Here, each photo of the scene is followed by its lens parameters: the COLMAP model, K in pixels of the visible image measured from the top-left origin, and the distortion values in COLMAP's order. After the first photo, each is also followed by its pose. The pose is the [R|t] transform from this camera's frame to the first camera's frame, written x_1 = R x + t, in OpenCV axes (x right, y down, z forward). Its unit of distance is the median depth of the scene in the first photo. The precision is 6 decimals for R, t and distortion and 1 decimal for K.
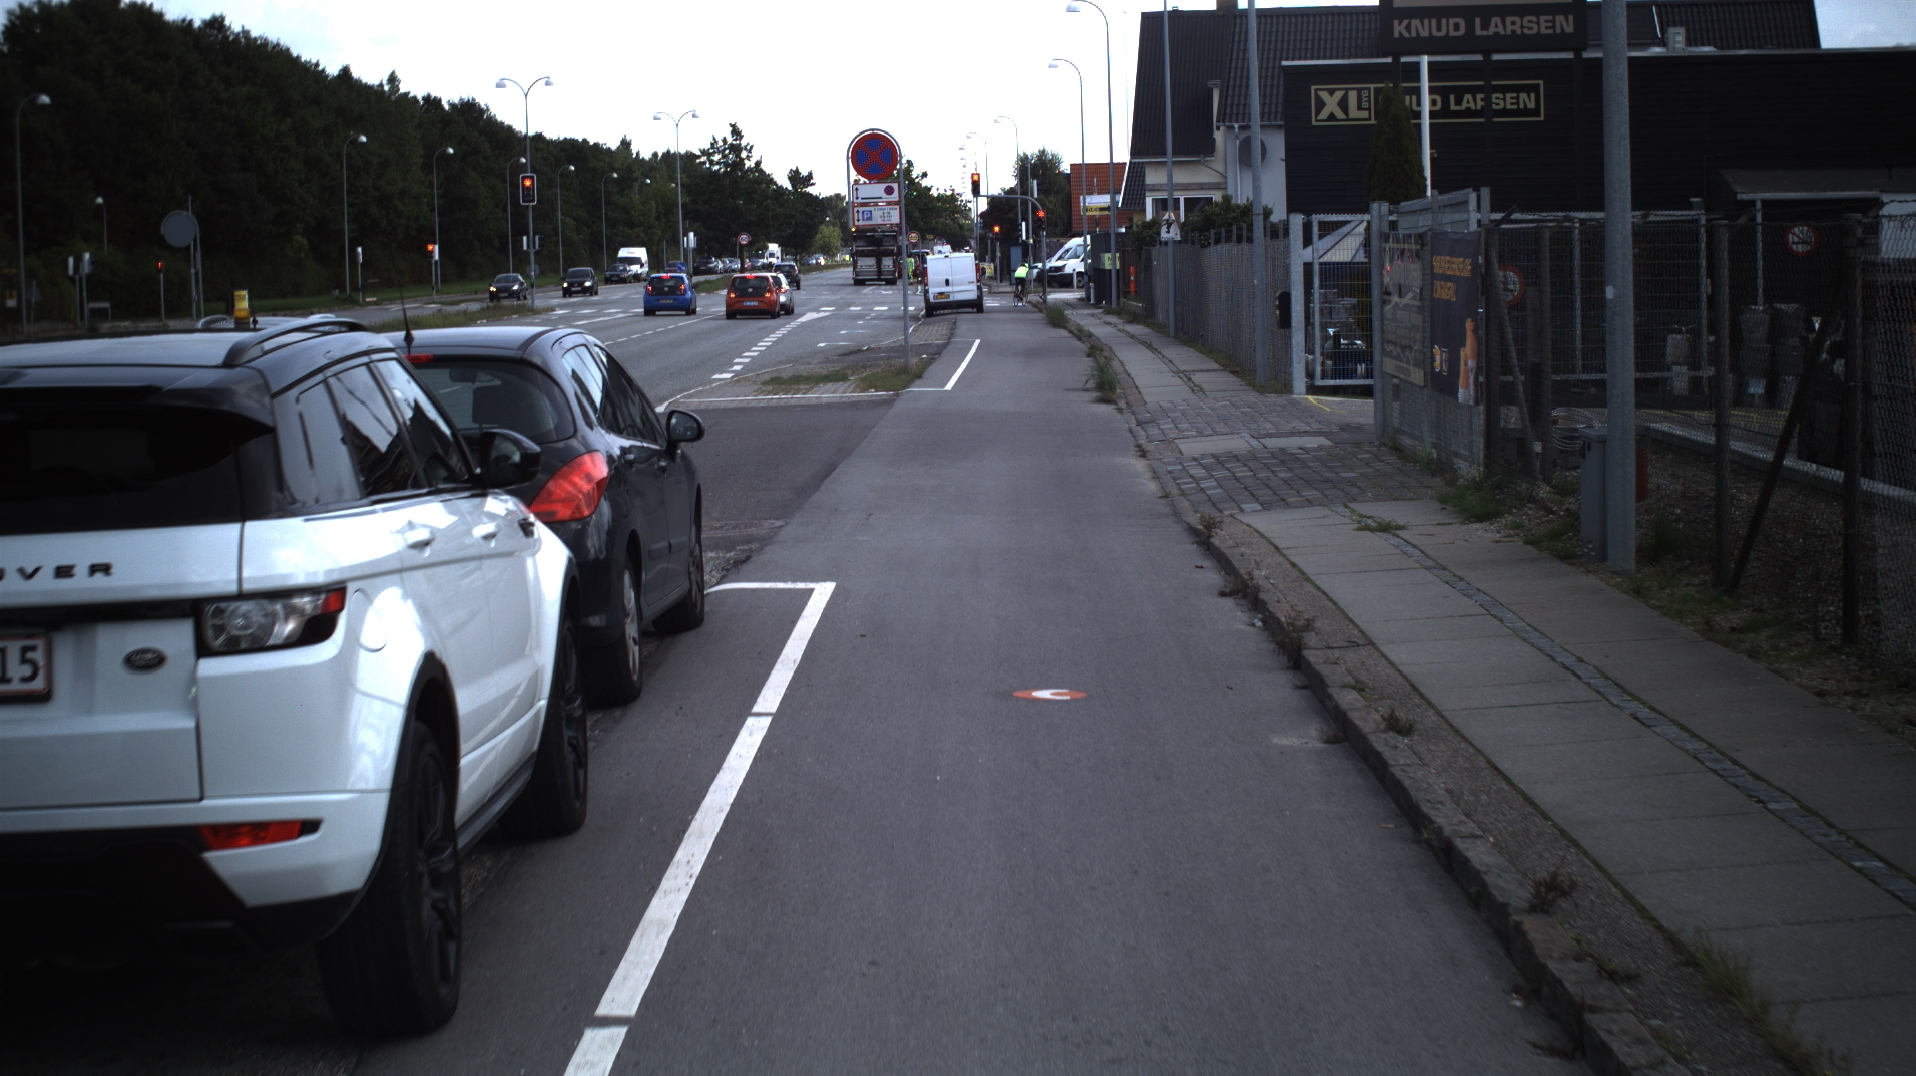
lens RADIAL K [[3238.7, 0, 960.4], [0, 3238.7, 540.4], [0, 0, 1]] dist [-0.250806, 0.000000]
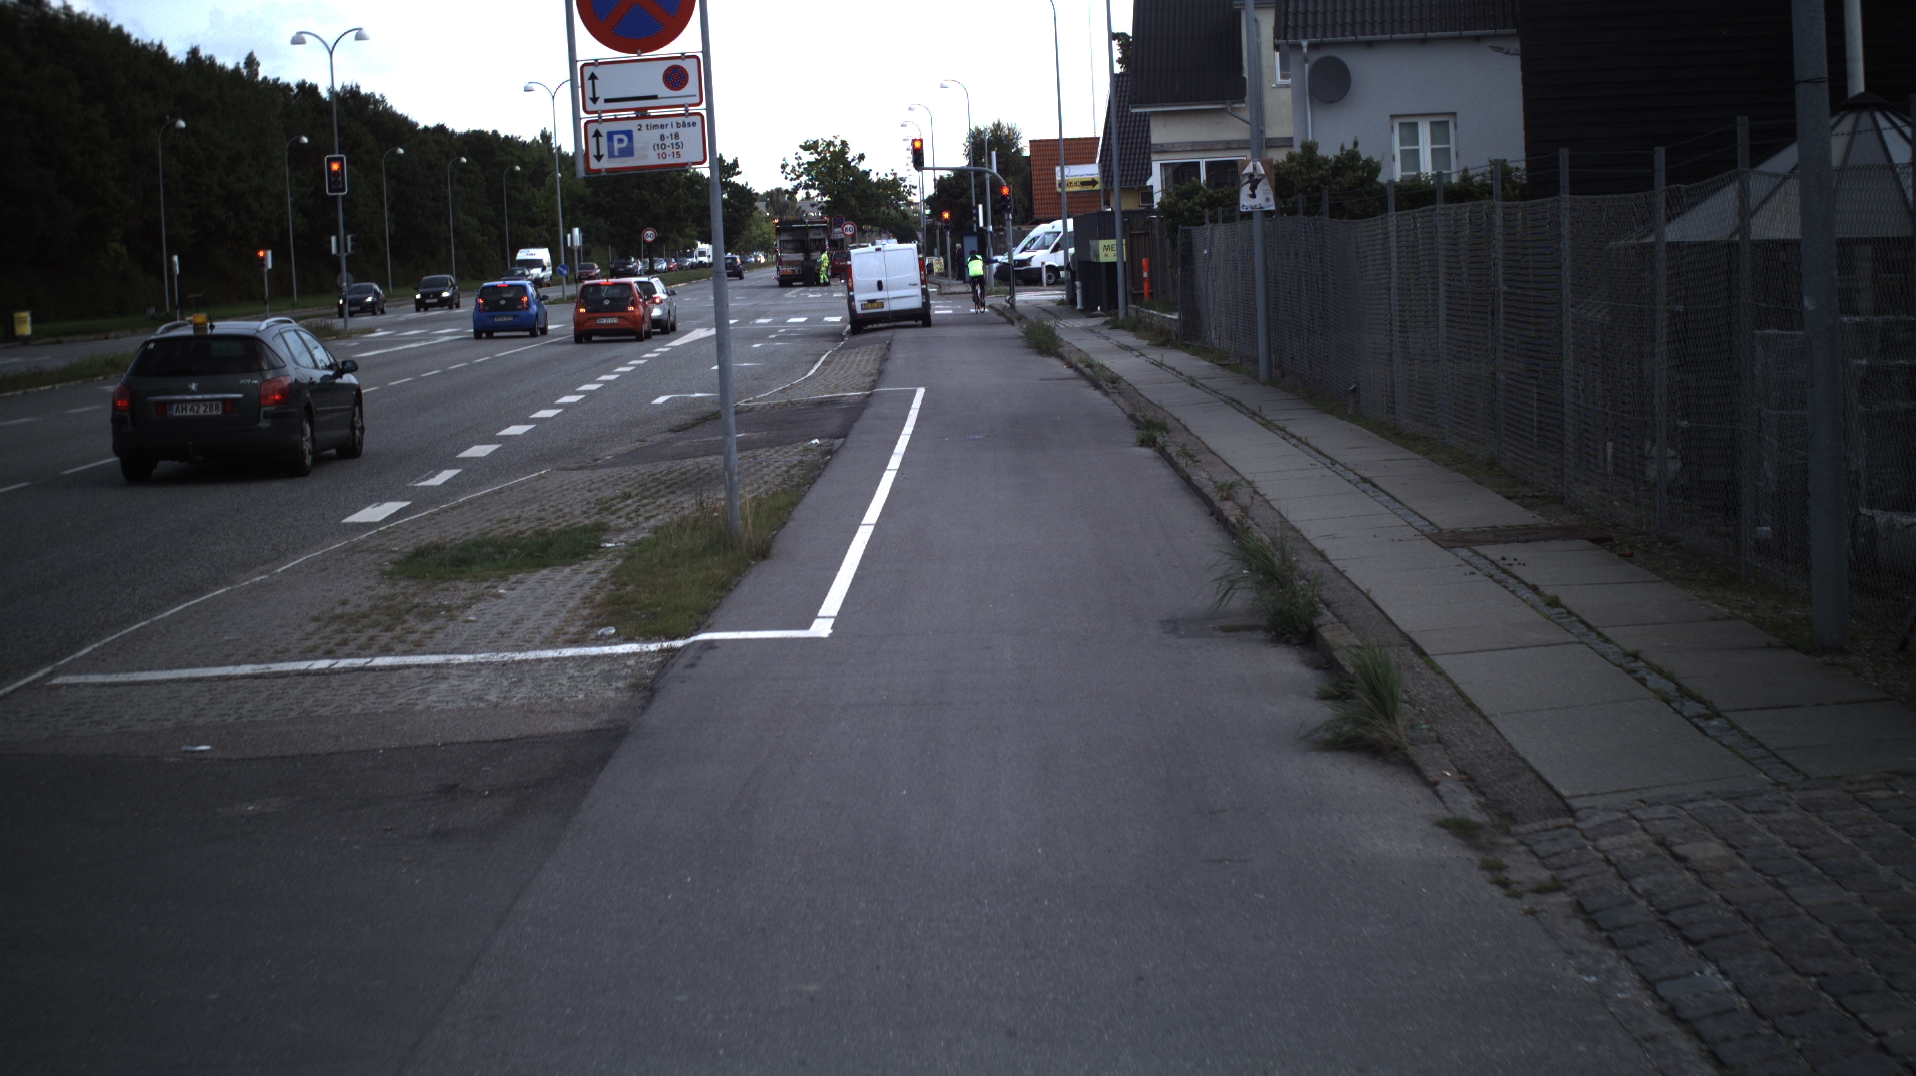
lens RADIAL K [[3238.7, 0, 960.8], [0, 3238.7, 535.4], [0, 0, 1]] dist [-0.250806, 0.000000]
pose [[0.999653, -0.022388, 0.013869, 0.002656], [0.022383, 0.999749, 0.000481, -0.024053], [-0.013876, -0.000170, 0.999904, 0.279619]]
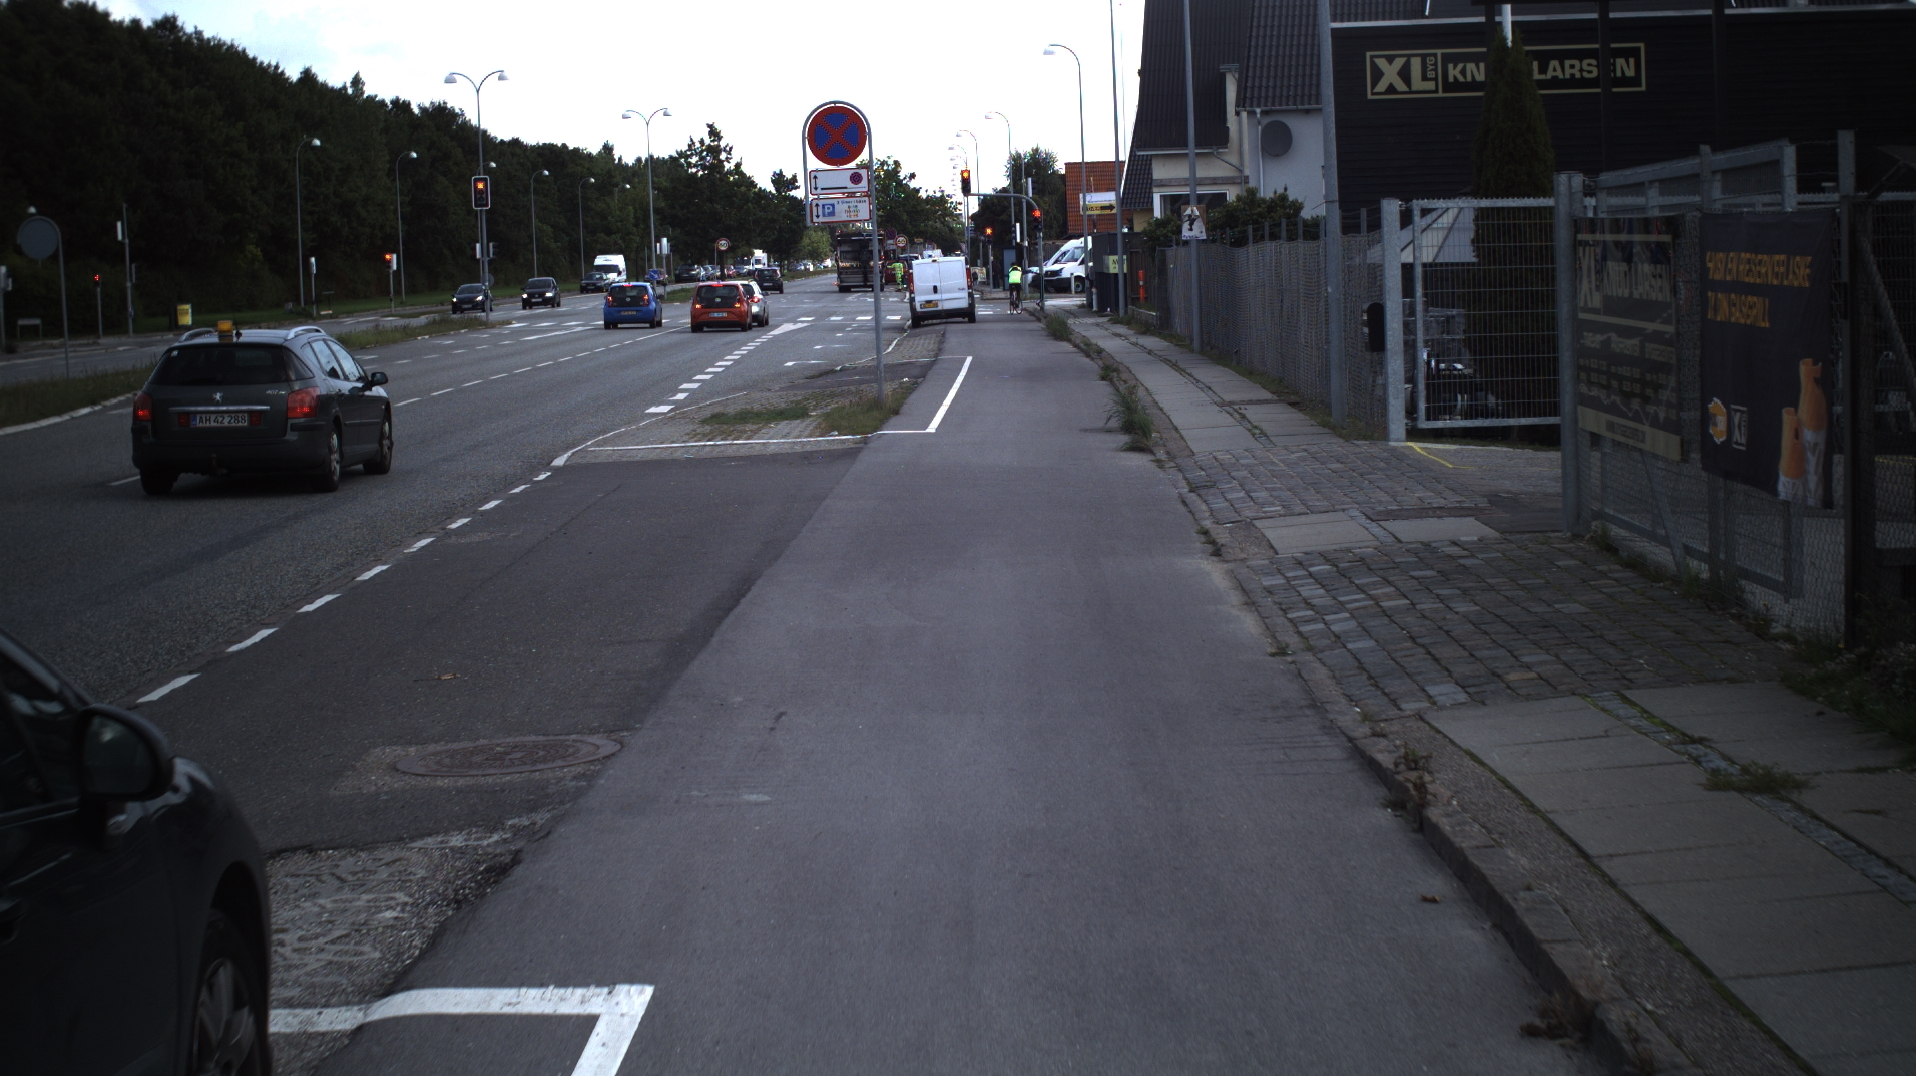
lens RADIAL K [[3238.7, 0, 949.4], [0, 3238.7, 537.9], [0, 0, 1]] dist [-0.250806, 0.000000]
pose [[0.999954, -0.009457, -0.001584, 0.000662], [0.009453, 0.999953, -0.002176, -0.008117], [0.001604, 0.002161, 0.999996, 0.093429]]
